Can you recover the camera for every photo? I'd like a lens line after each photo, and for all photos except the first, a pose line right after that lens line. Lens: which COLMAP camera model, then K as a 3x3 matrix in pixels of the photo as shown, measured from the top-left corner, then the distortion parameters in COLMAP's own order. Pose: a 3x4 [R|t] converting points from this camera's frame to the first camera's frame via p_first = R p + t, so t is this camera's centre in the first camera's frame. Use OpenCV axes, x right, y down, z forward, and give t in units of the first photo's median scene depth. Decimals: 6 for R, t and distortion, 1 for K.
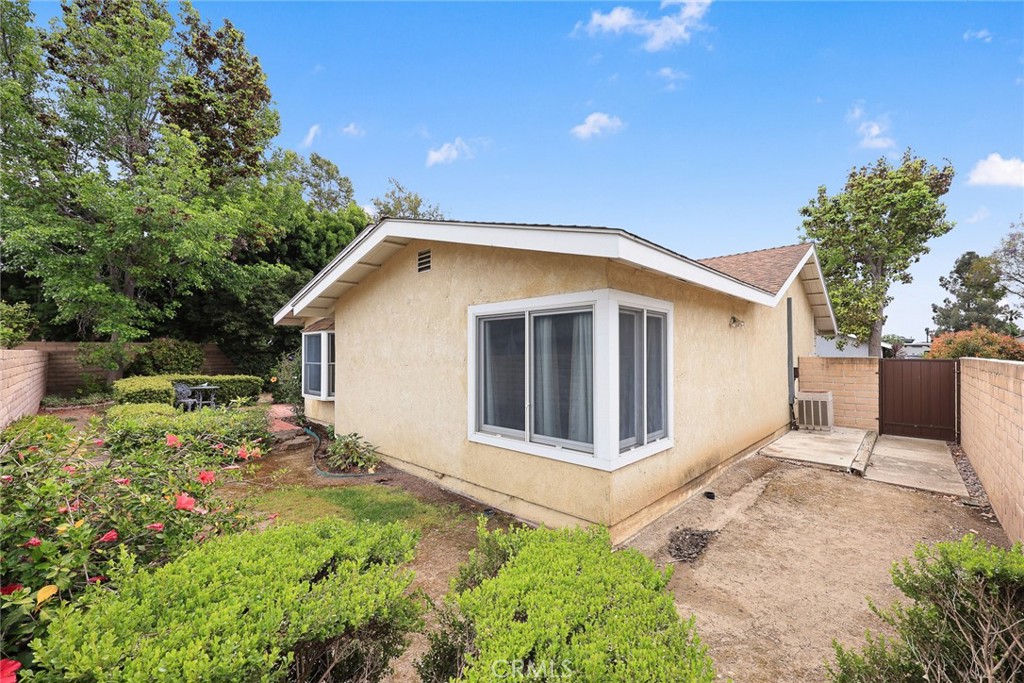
lens RADIAL K [[414.1, 0, 512.8], [0, 414.1, 355.1], [0, 0, 1]] dist [0.000809, 0.000031]
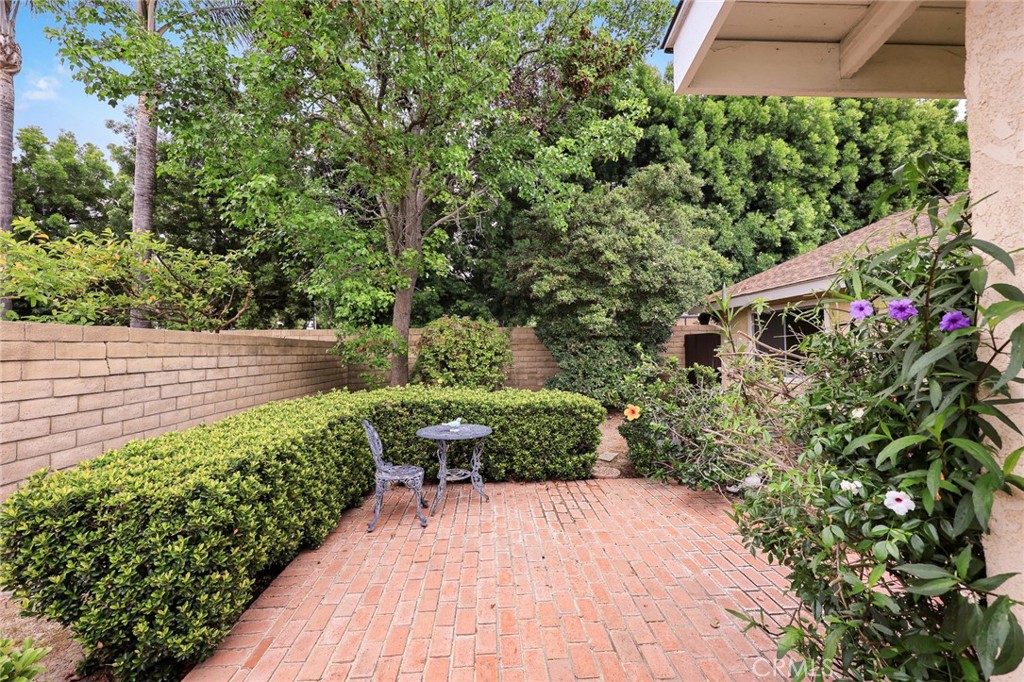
lens RADIAL K [[409.9, 0, 513.4], [0, 409.9, 337.2], [0, 0, 1]] dist [0.002566, 0.000149]
pose [[0.736409, -0.031452, -0.675805, -0.364788], [0.010389, 0.999327, -0.035189, 0.010527], [0.676457, 0.018892, 0.736240, 0.595455]]
